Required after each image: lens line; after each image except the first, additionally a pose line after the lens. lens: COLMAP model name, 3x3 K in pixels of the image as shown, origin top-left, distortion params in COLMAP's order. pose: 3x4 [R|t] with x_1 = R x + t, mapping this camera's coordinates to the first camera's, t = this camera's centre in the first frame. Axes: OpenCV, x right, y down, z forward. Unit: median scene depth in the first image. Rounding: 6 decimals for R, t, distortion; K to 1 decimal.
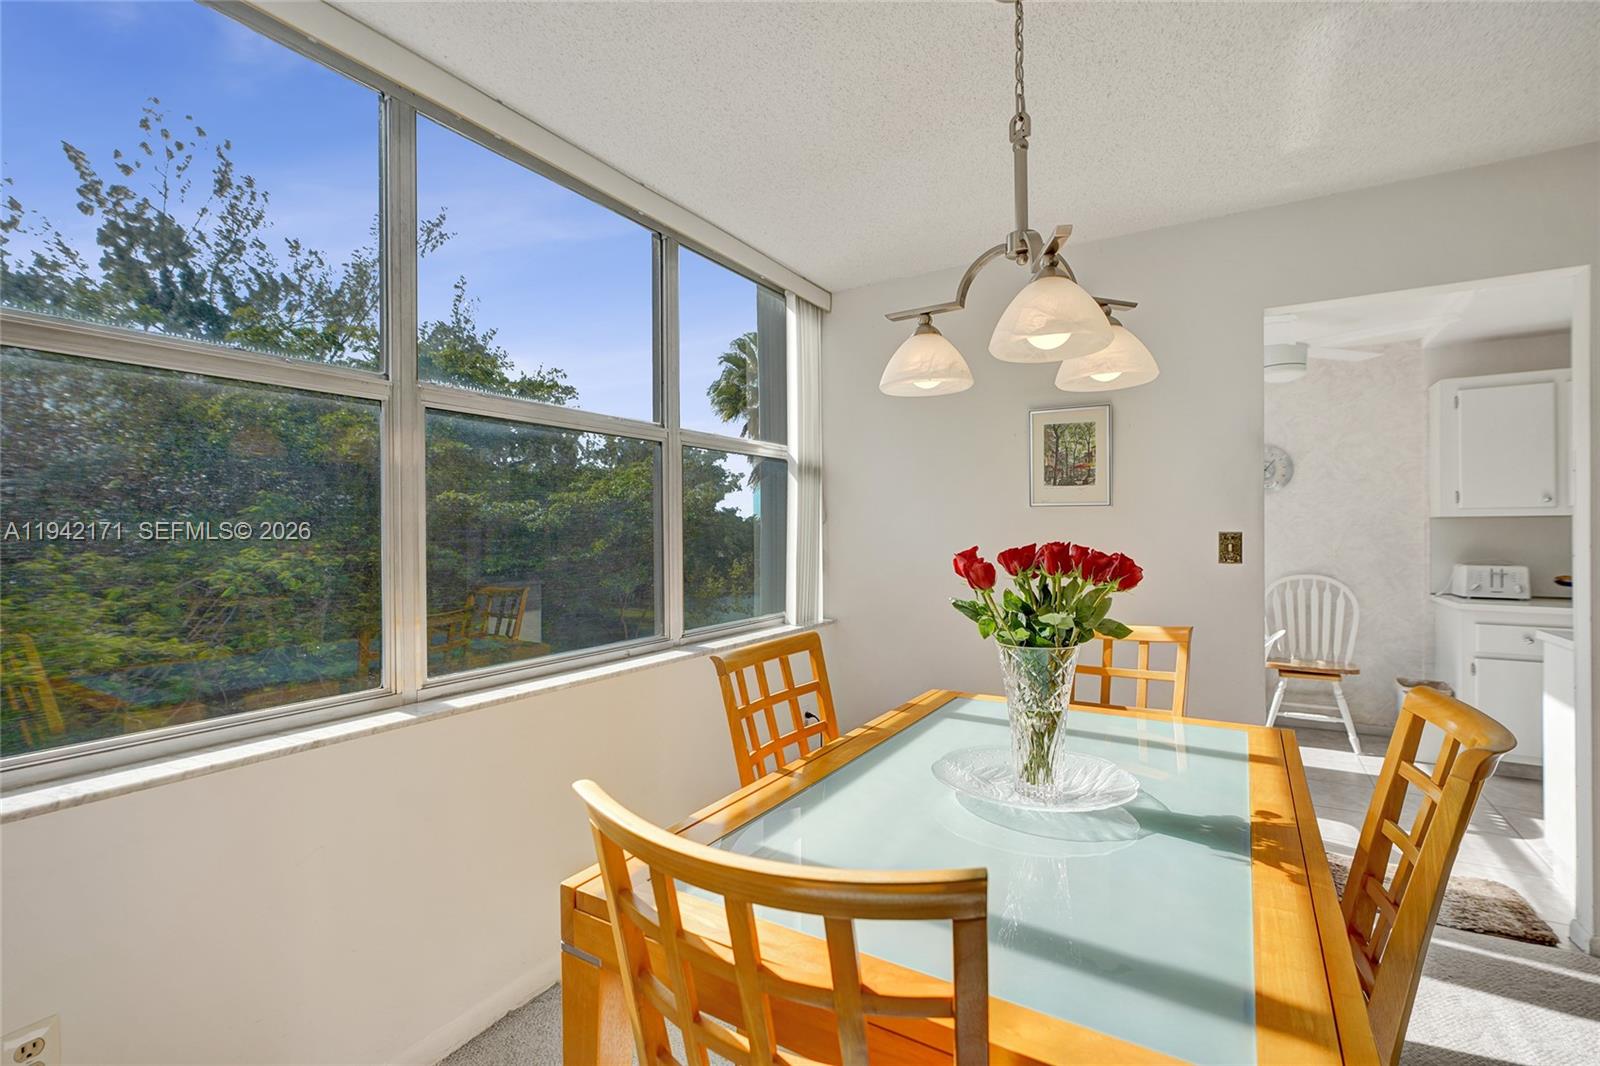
lens RADIAL K [[726.7, 0, 783.8], [0, 726.7, 532.6], [0, 0, 1]] dist [-0.002299, 0.017719]
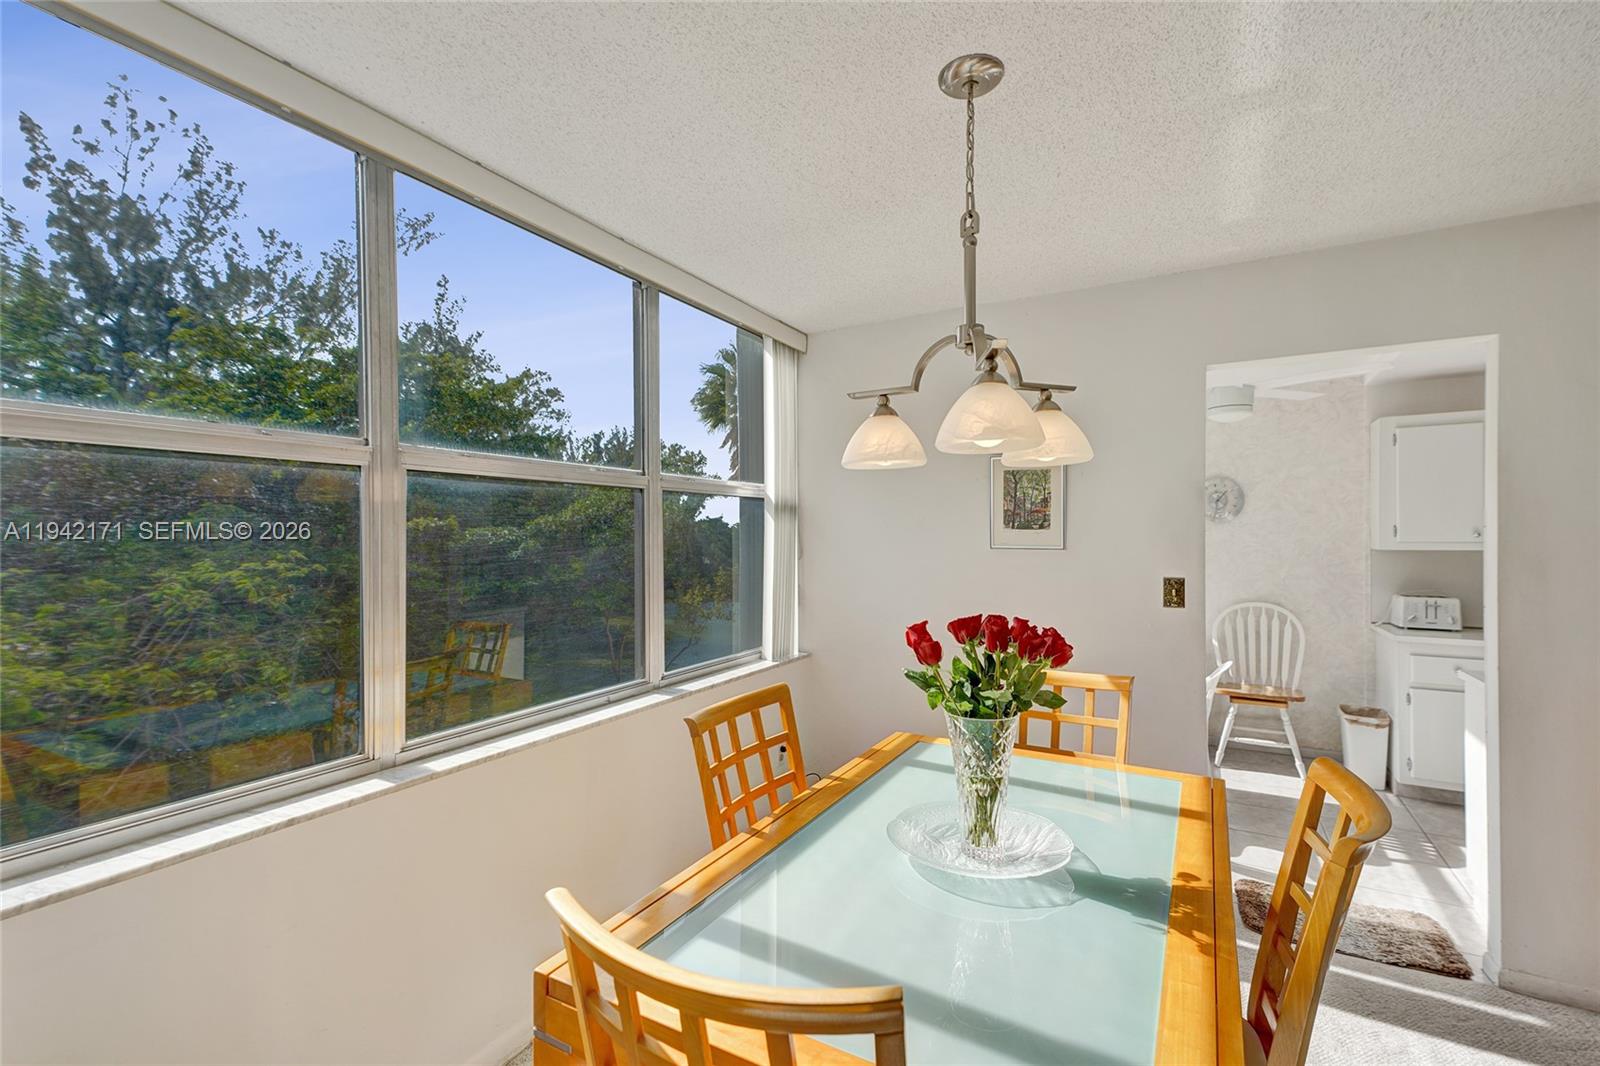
lens RADIAL K [[706.9, 0, 800.0], [0, 706.9, 533.0], [0, 0, 1]] dist [0.061208, -0.001219]
pose [[0.998972, -0.003608, 0.045190, 0.019970], [0.004147, 0.999921, -0.011833, -0.079203], [-0.045144, 0.012008, 0.998908, -0.049967]]
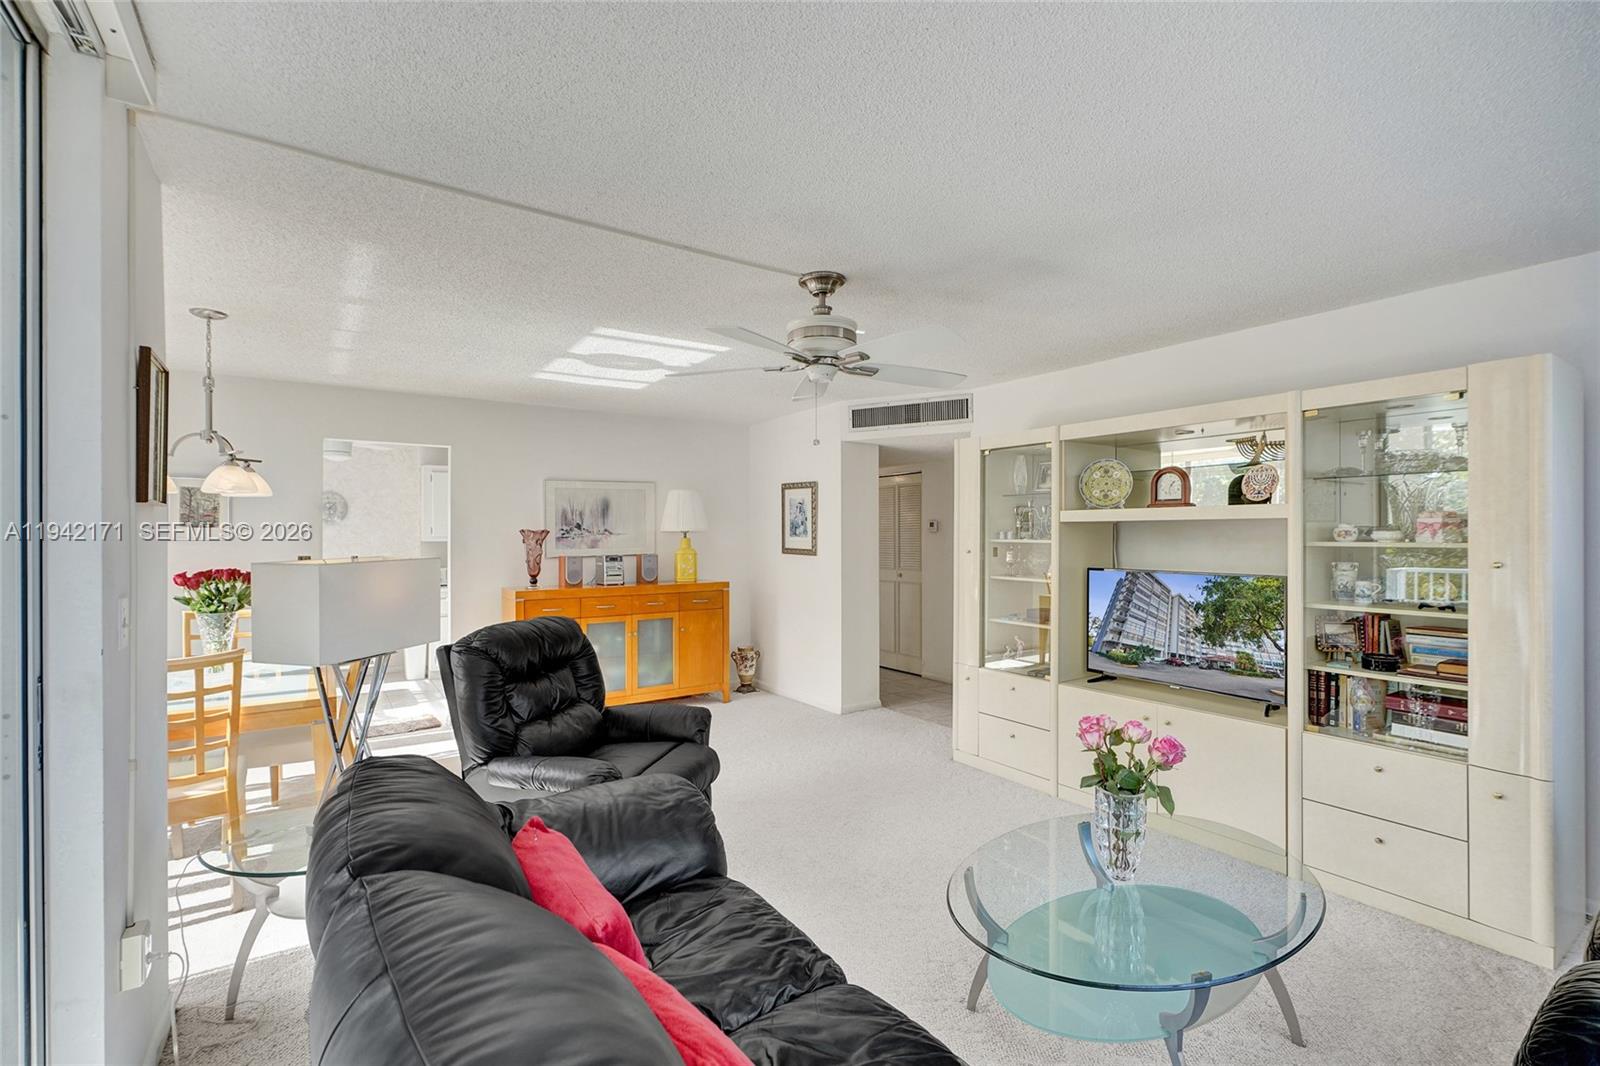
lens RADIAL K [[726.9, 0, 802.2], [0, 726.9, 550.3], [0, 0, 1]] dist [-0.010179, -0.000134]
pose [[0.412256, -0.016924, 0.910911, -0.751273], [0.003507, 0.999850, 0.016989, -0.060035], [-0.911061, -0.003809, 0.412253, -1.268829]]
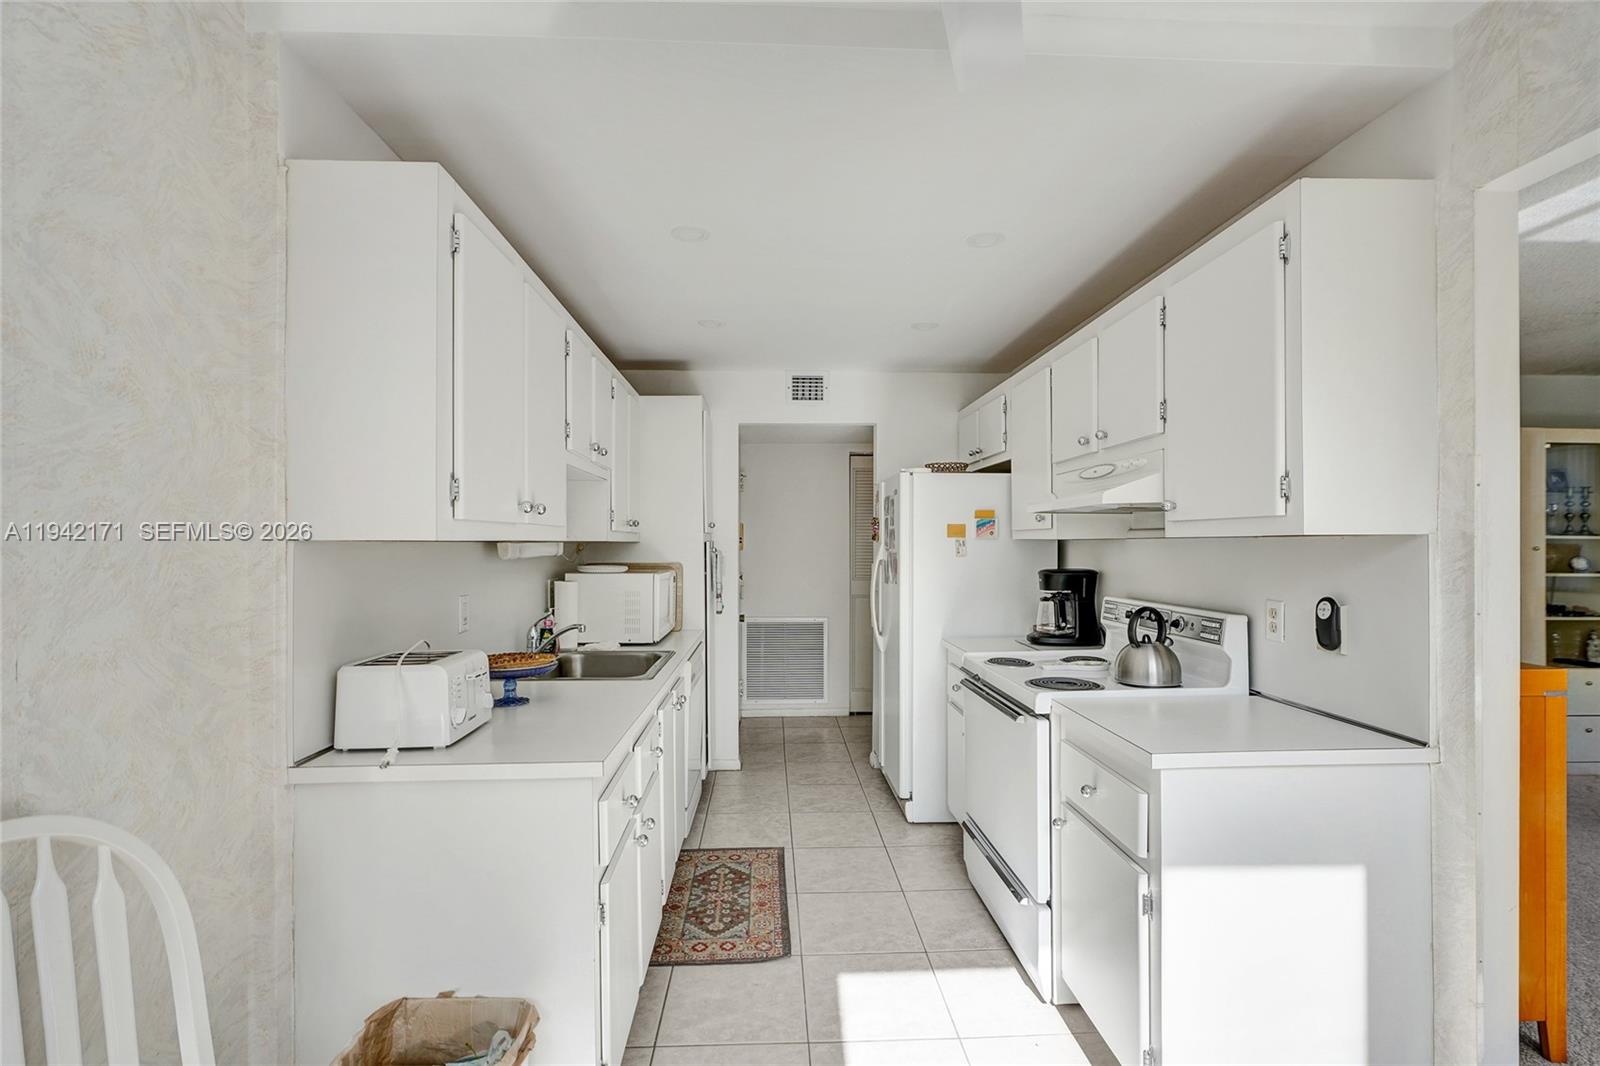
lens RADIAL K [[719.4, 0, 805.2], [0, 719.4, 545.0], [0, 0, 1]] dist [0.019662, -0.001292]
pose [[-0.578996, -0.001539, 0.815329, 1.005197], [0.006504, 0.999958, 0.006507, -0.045036], [-0.815305, 0.009070, -0.578961, 2.177086]]
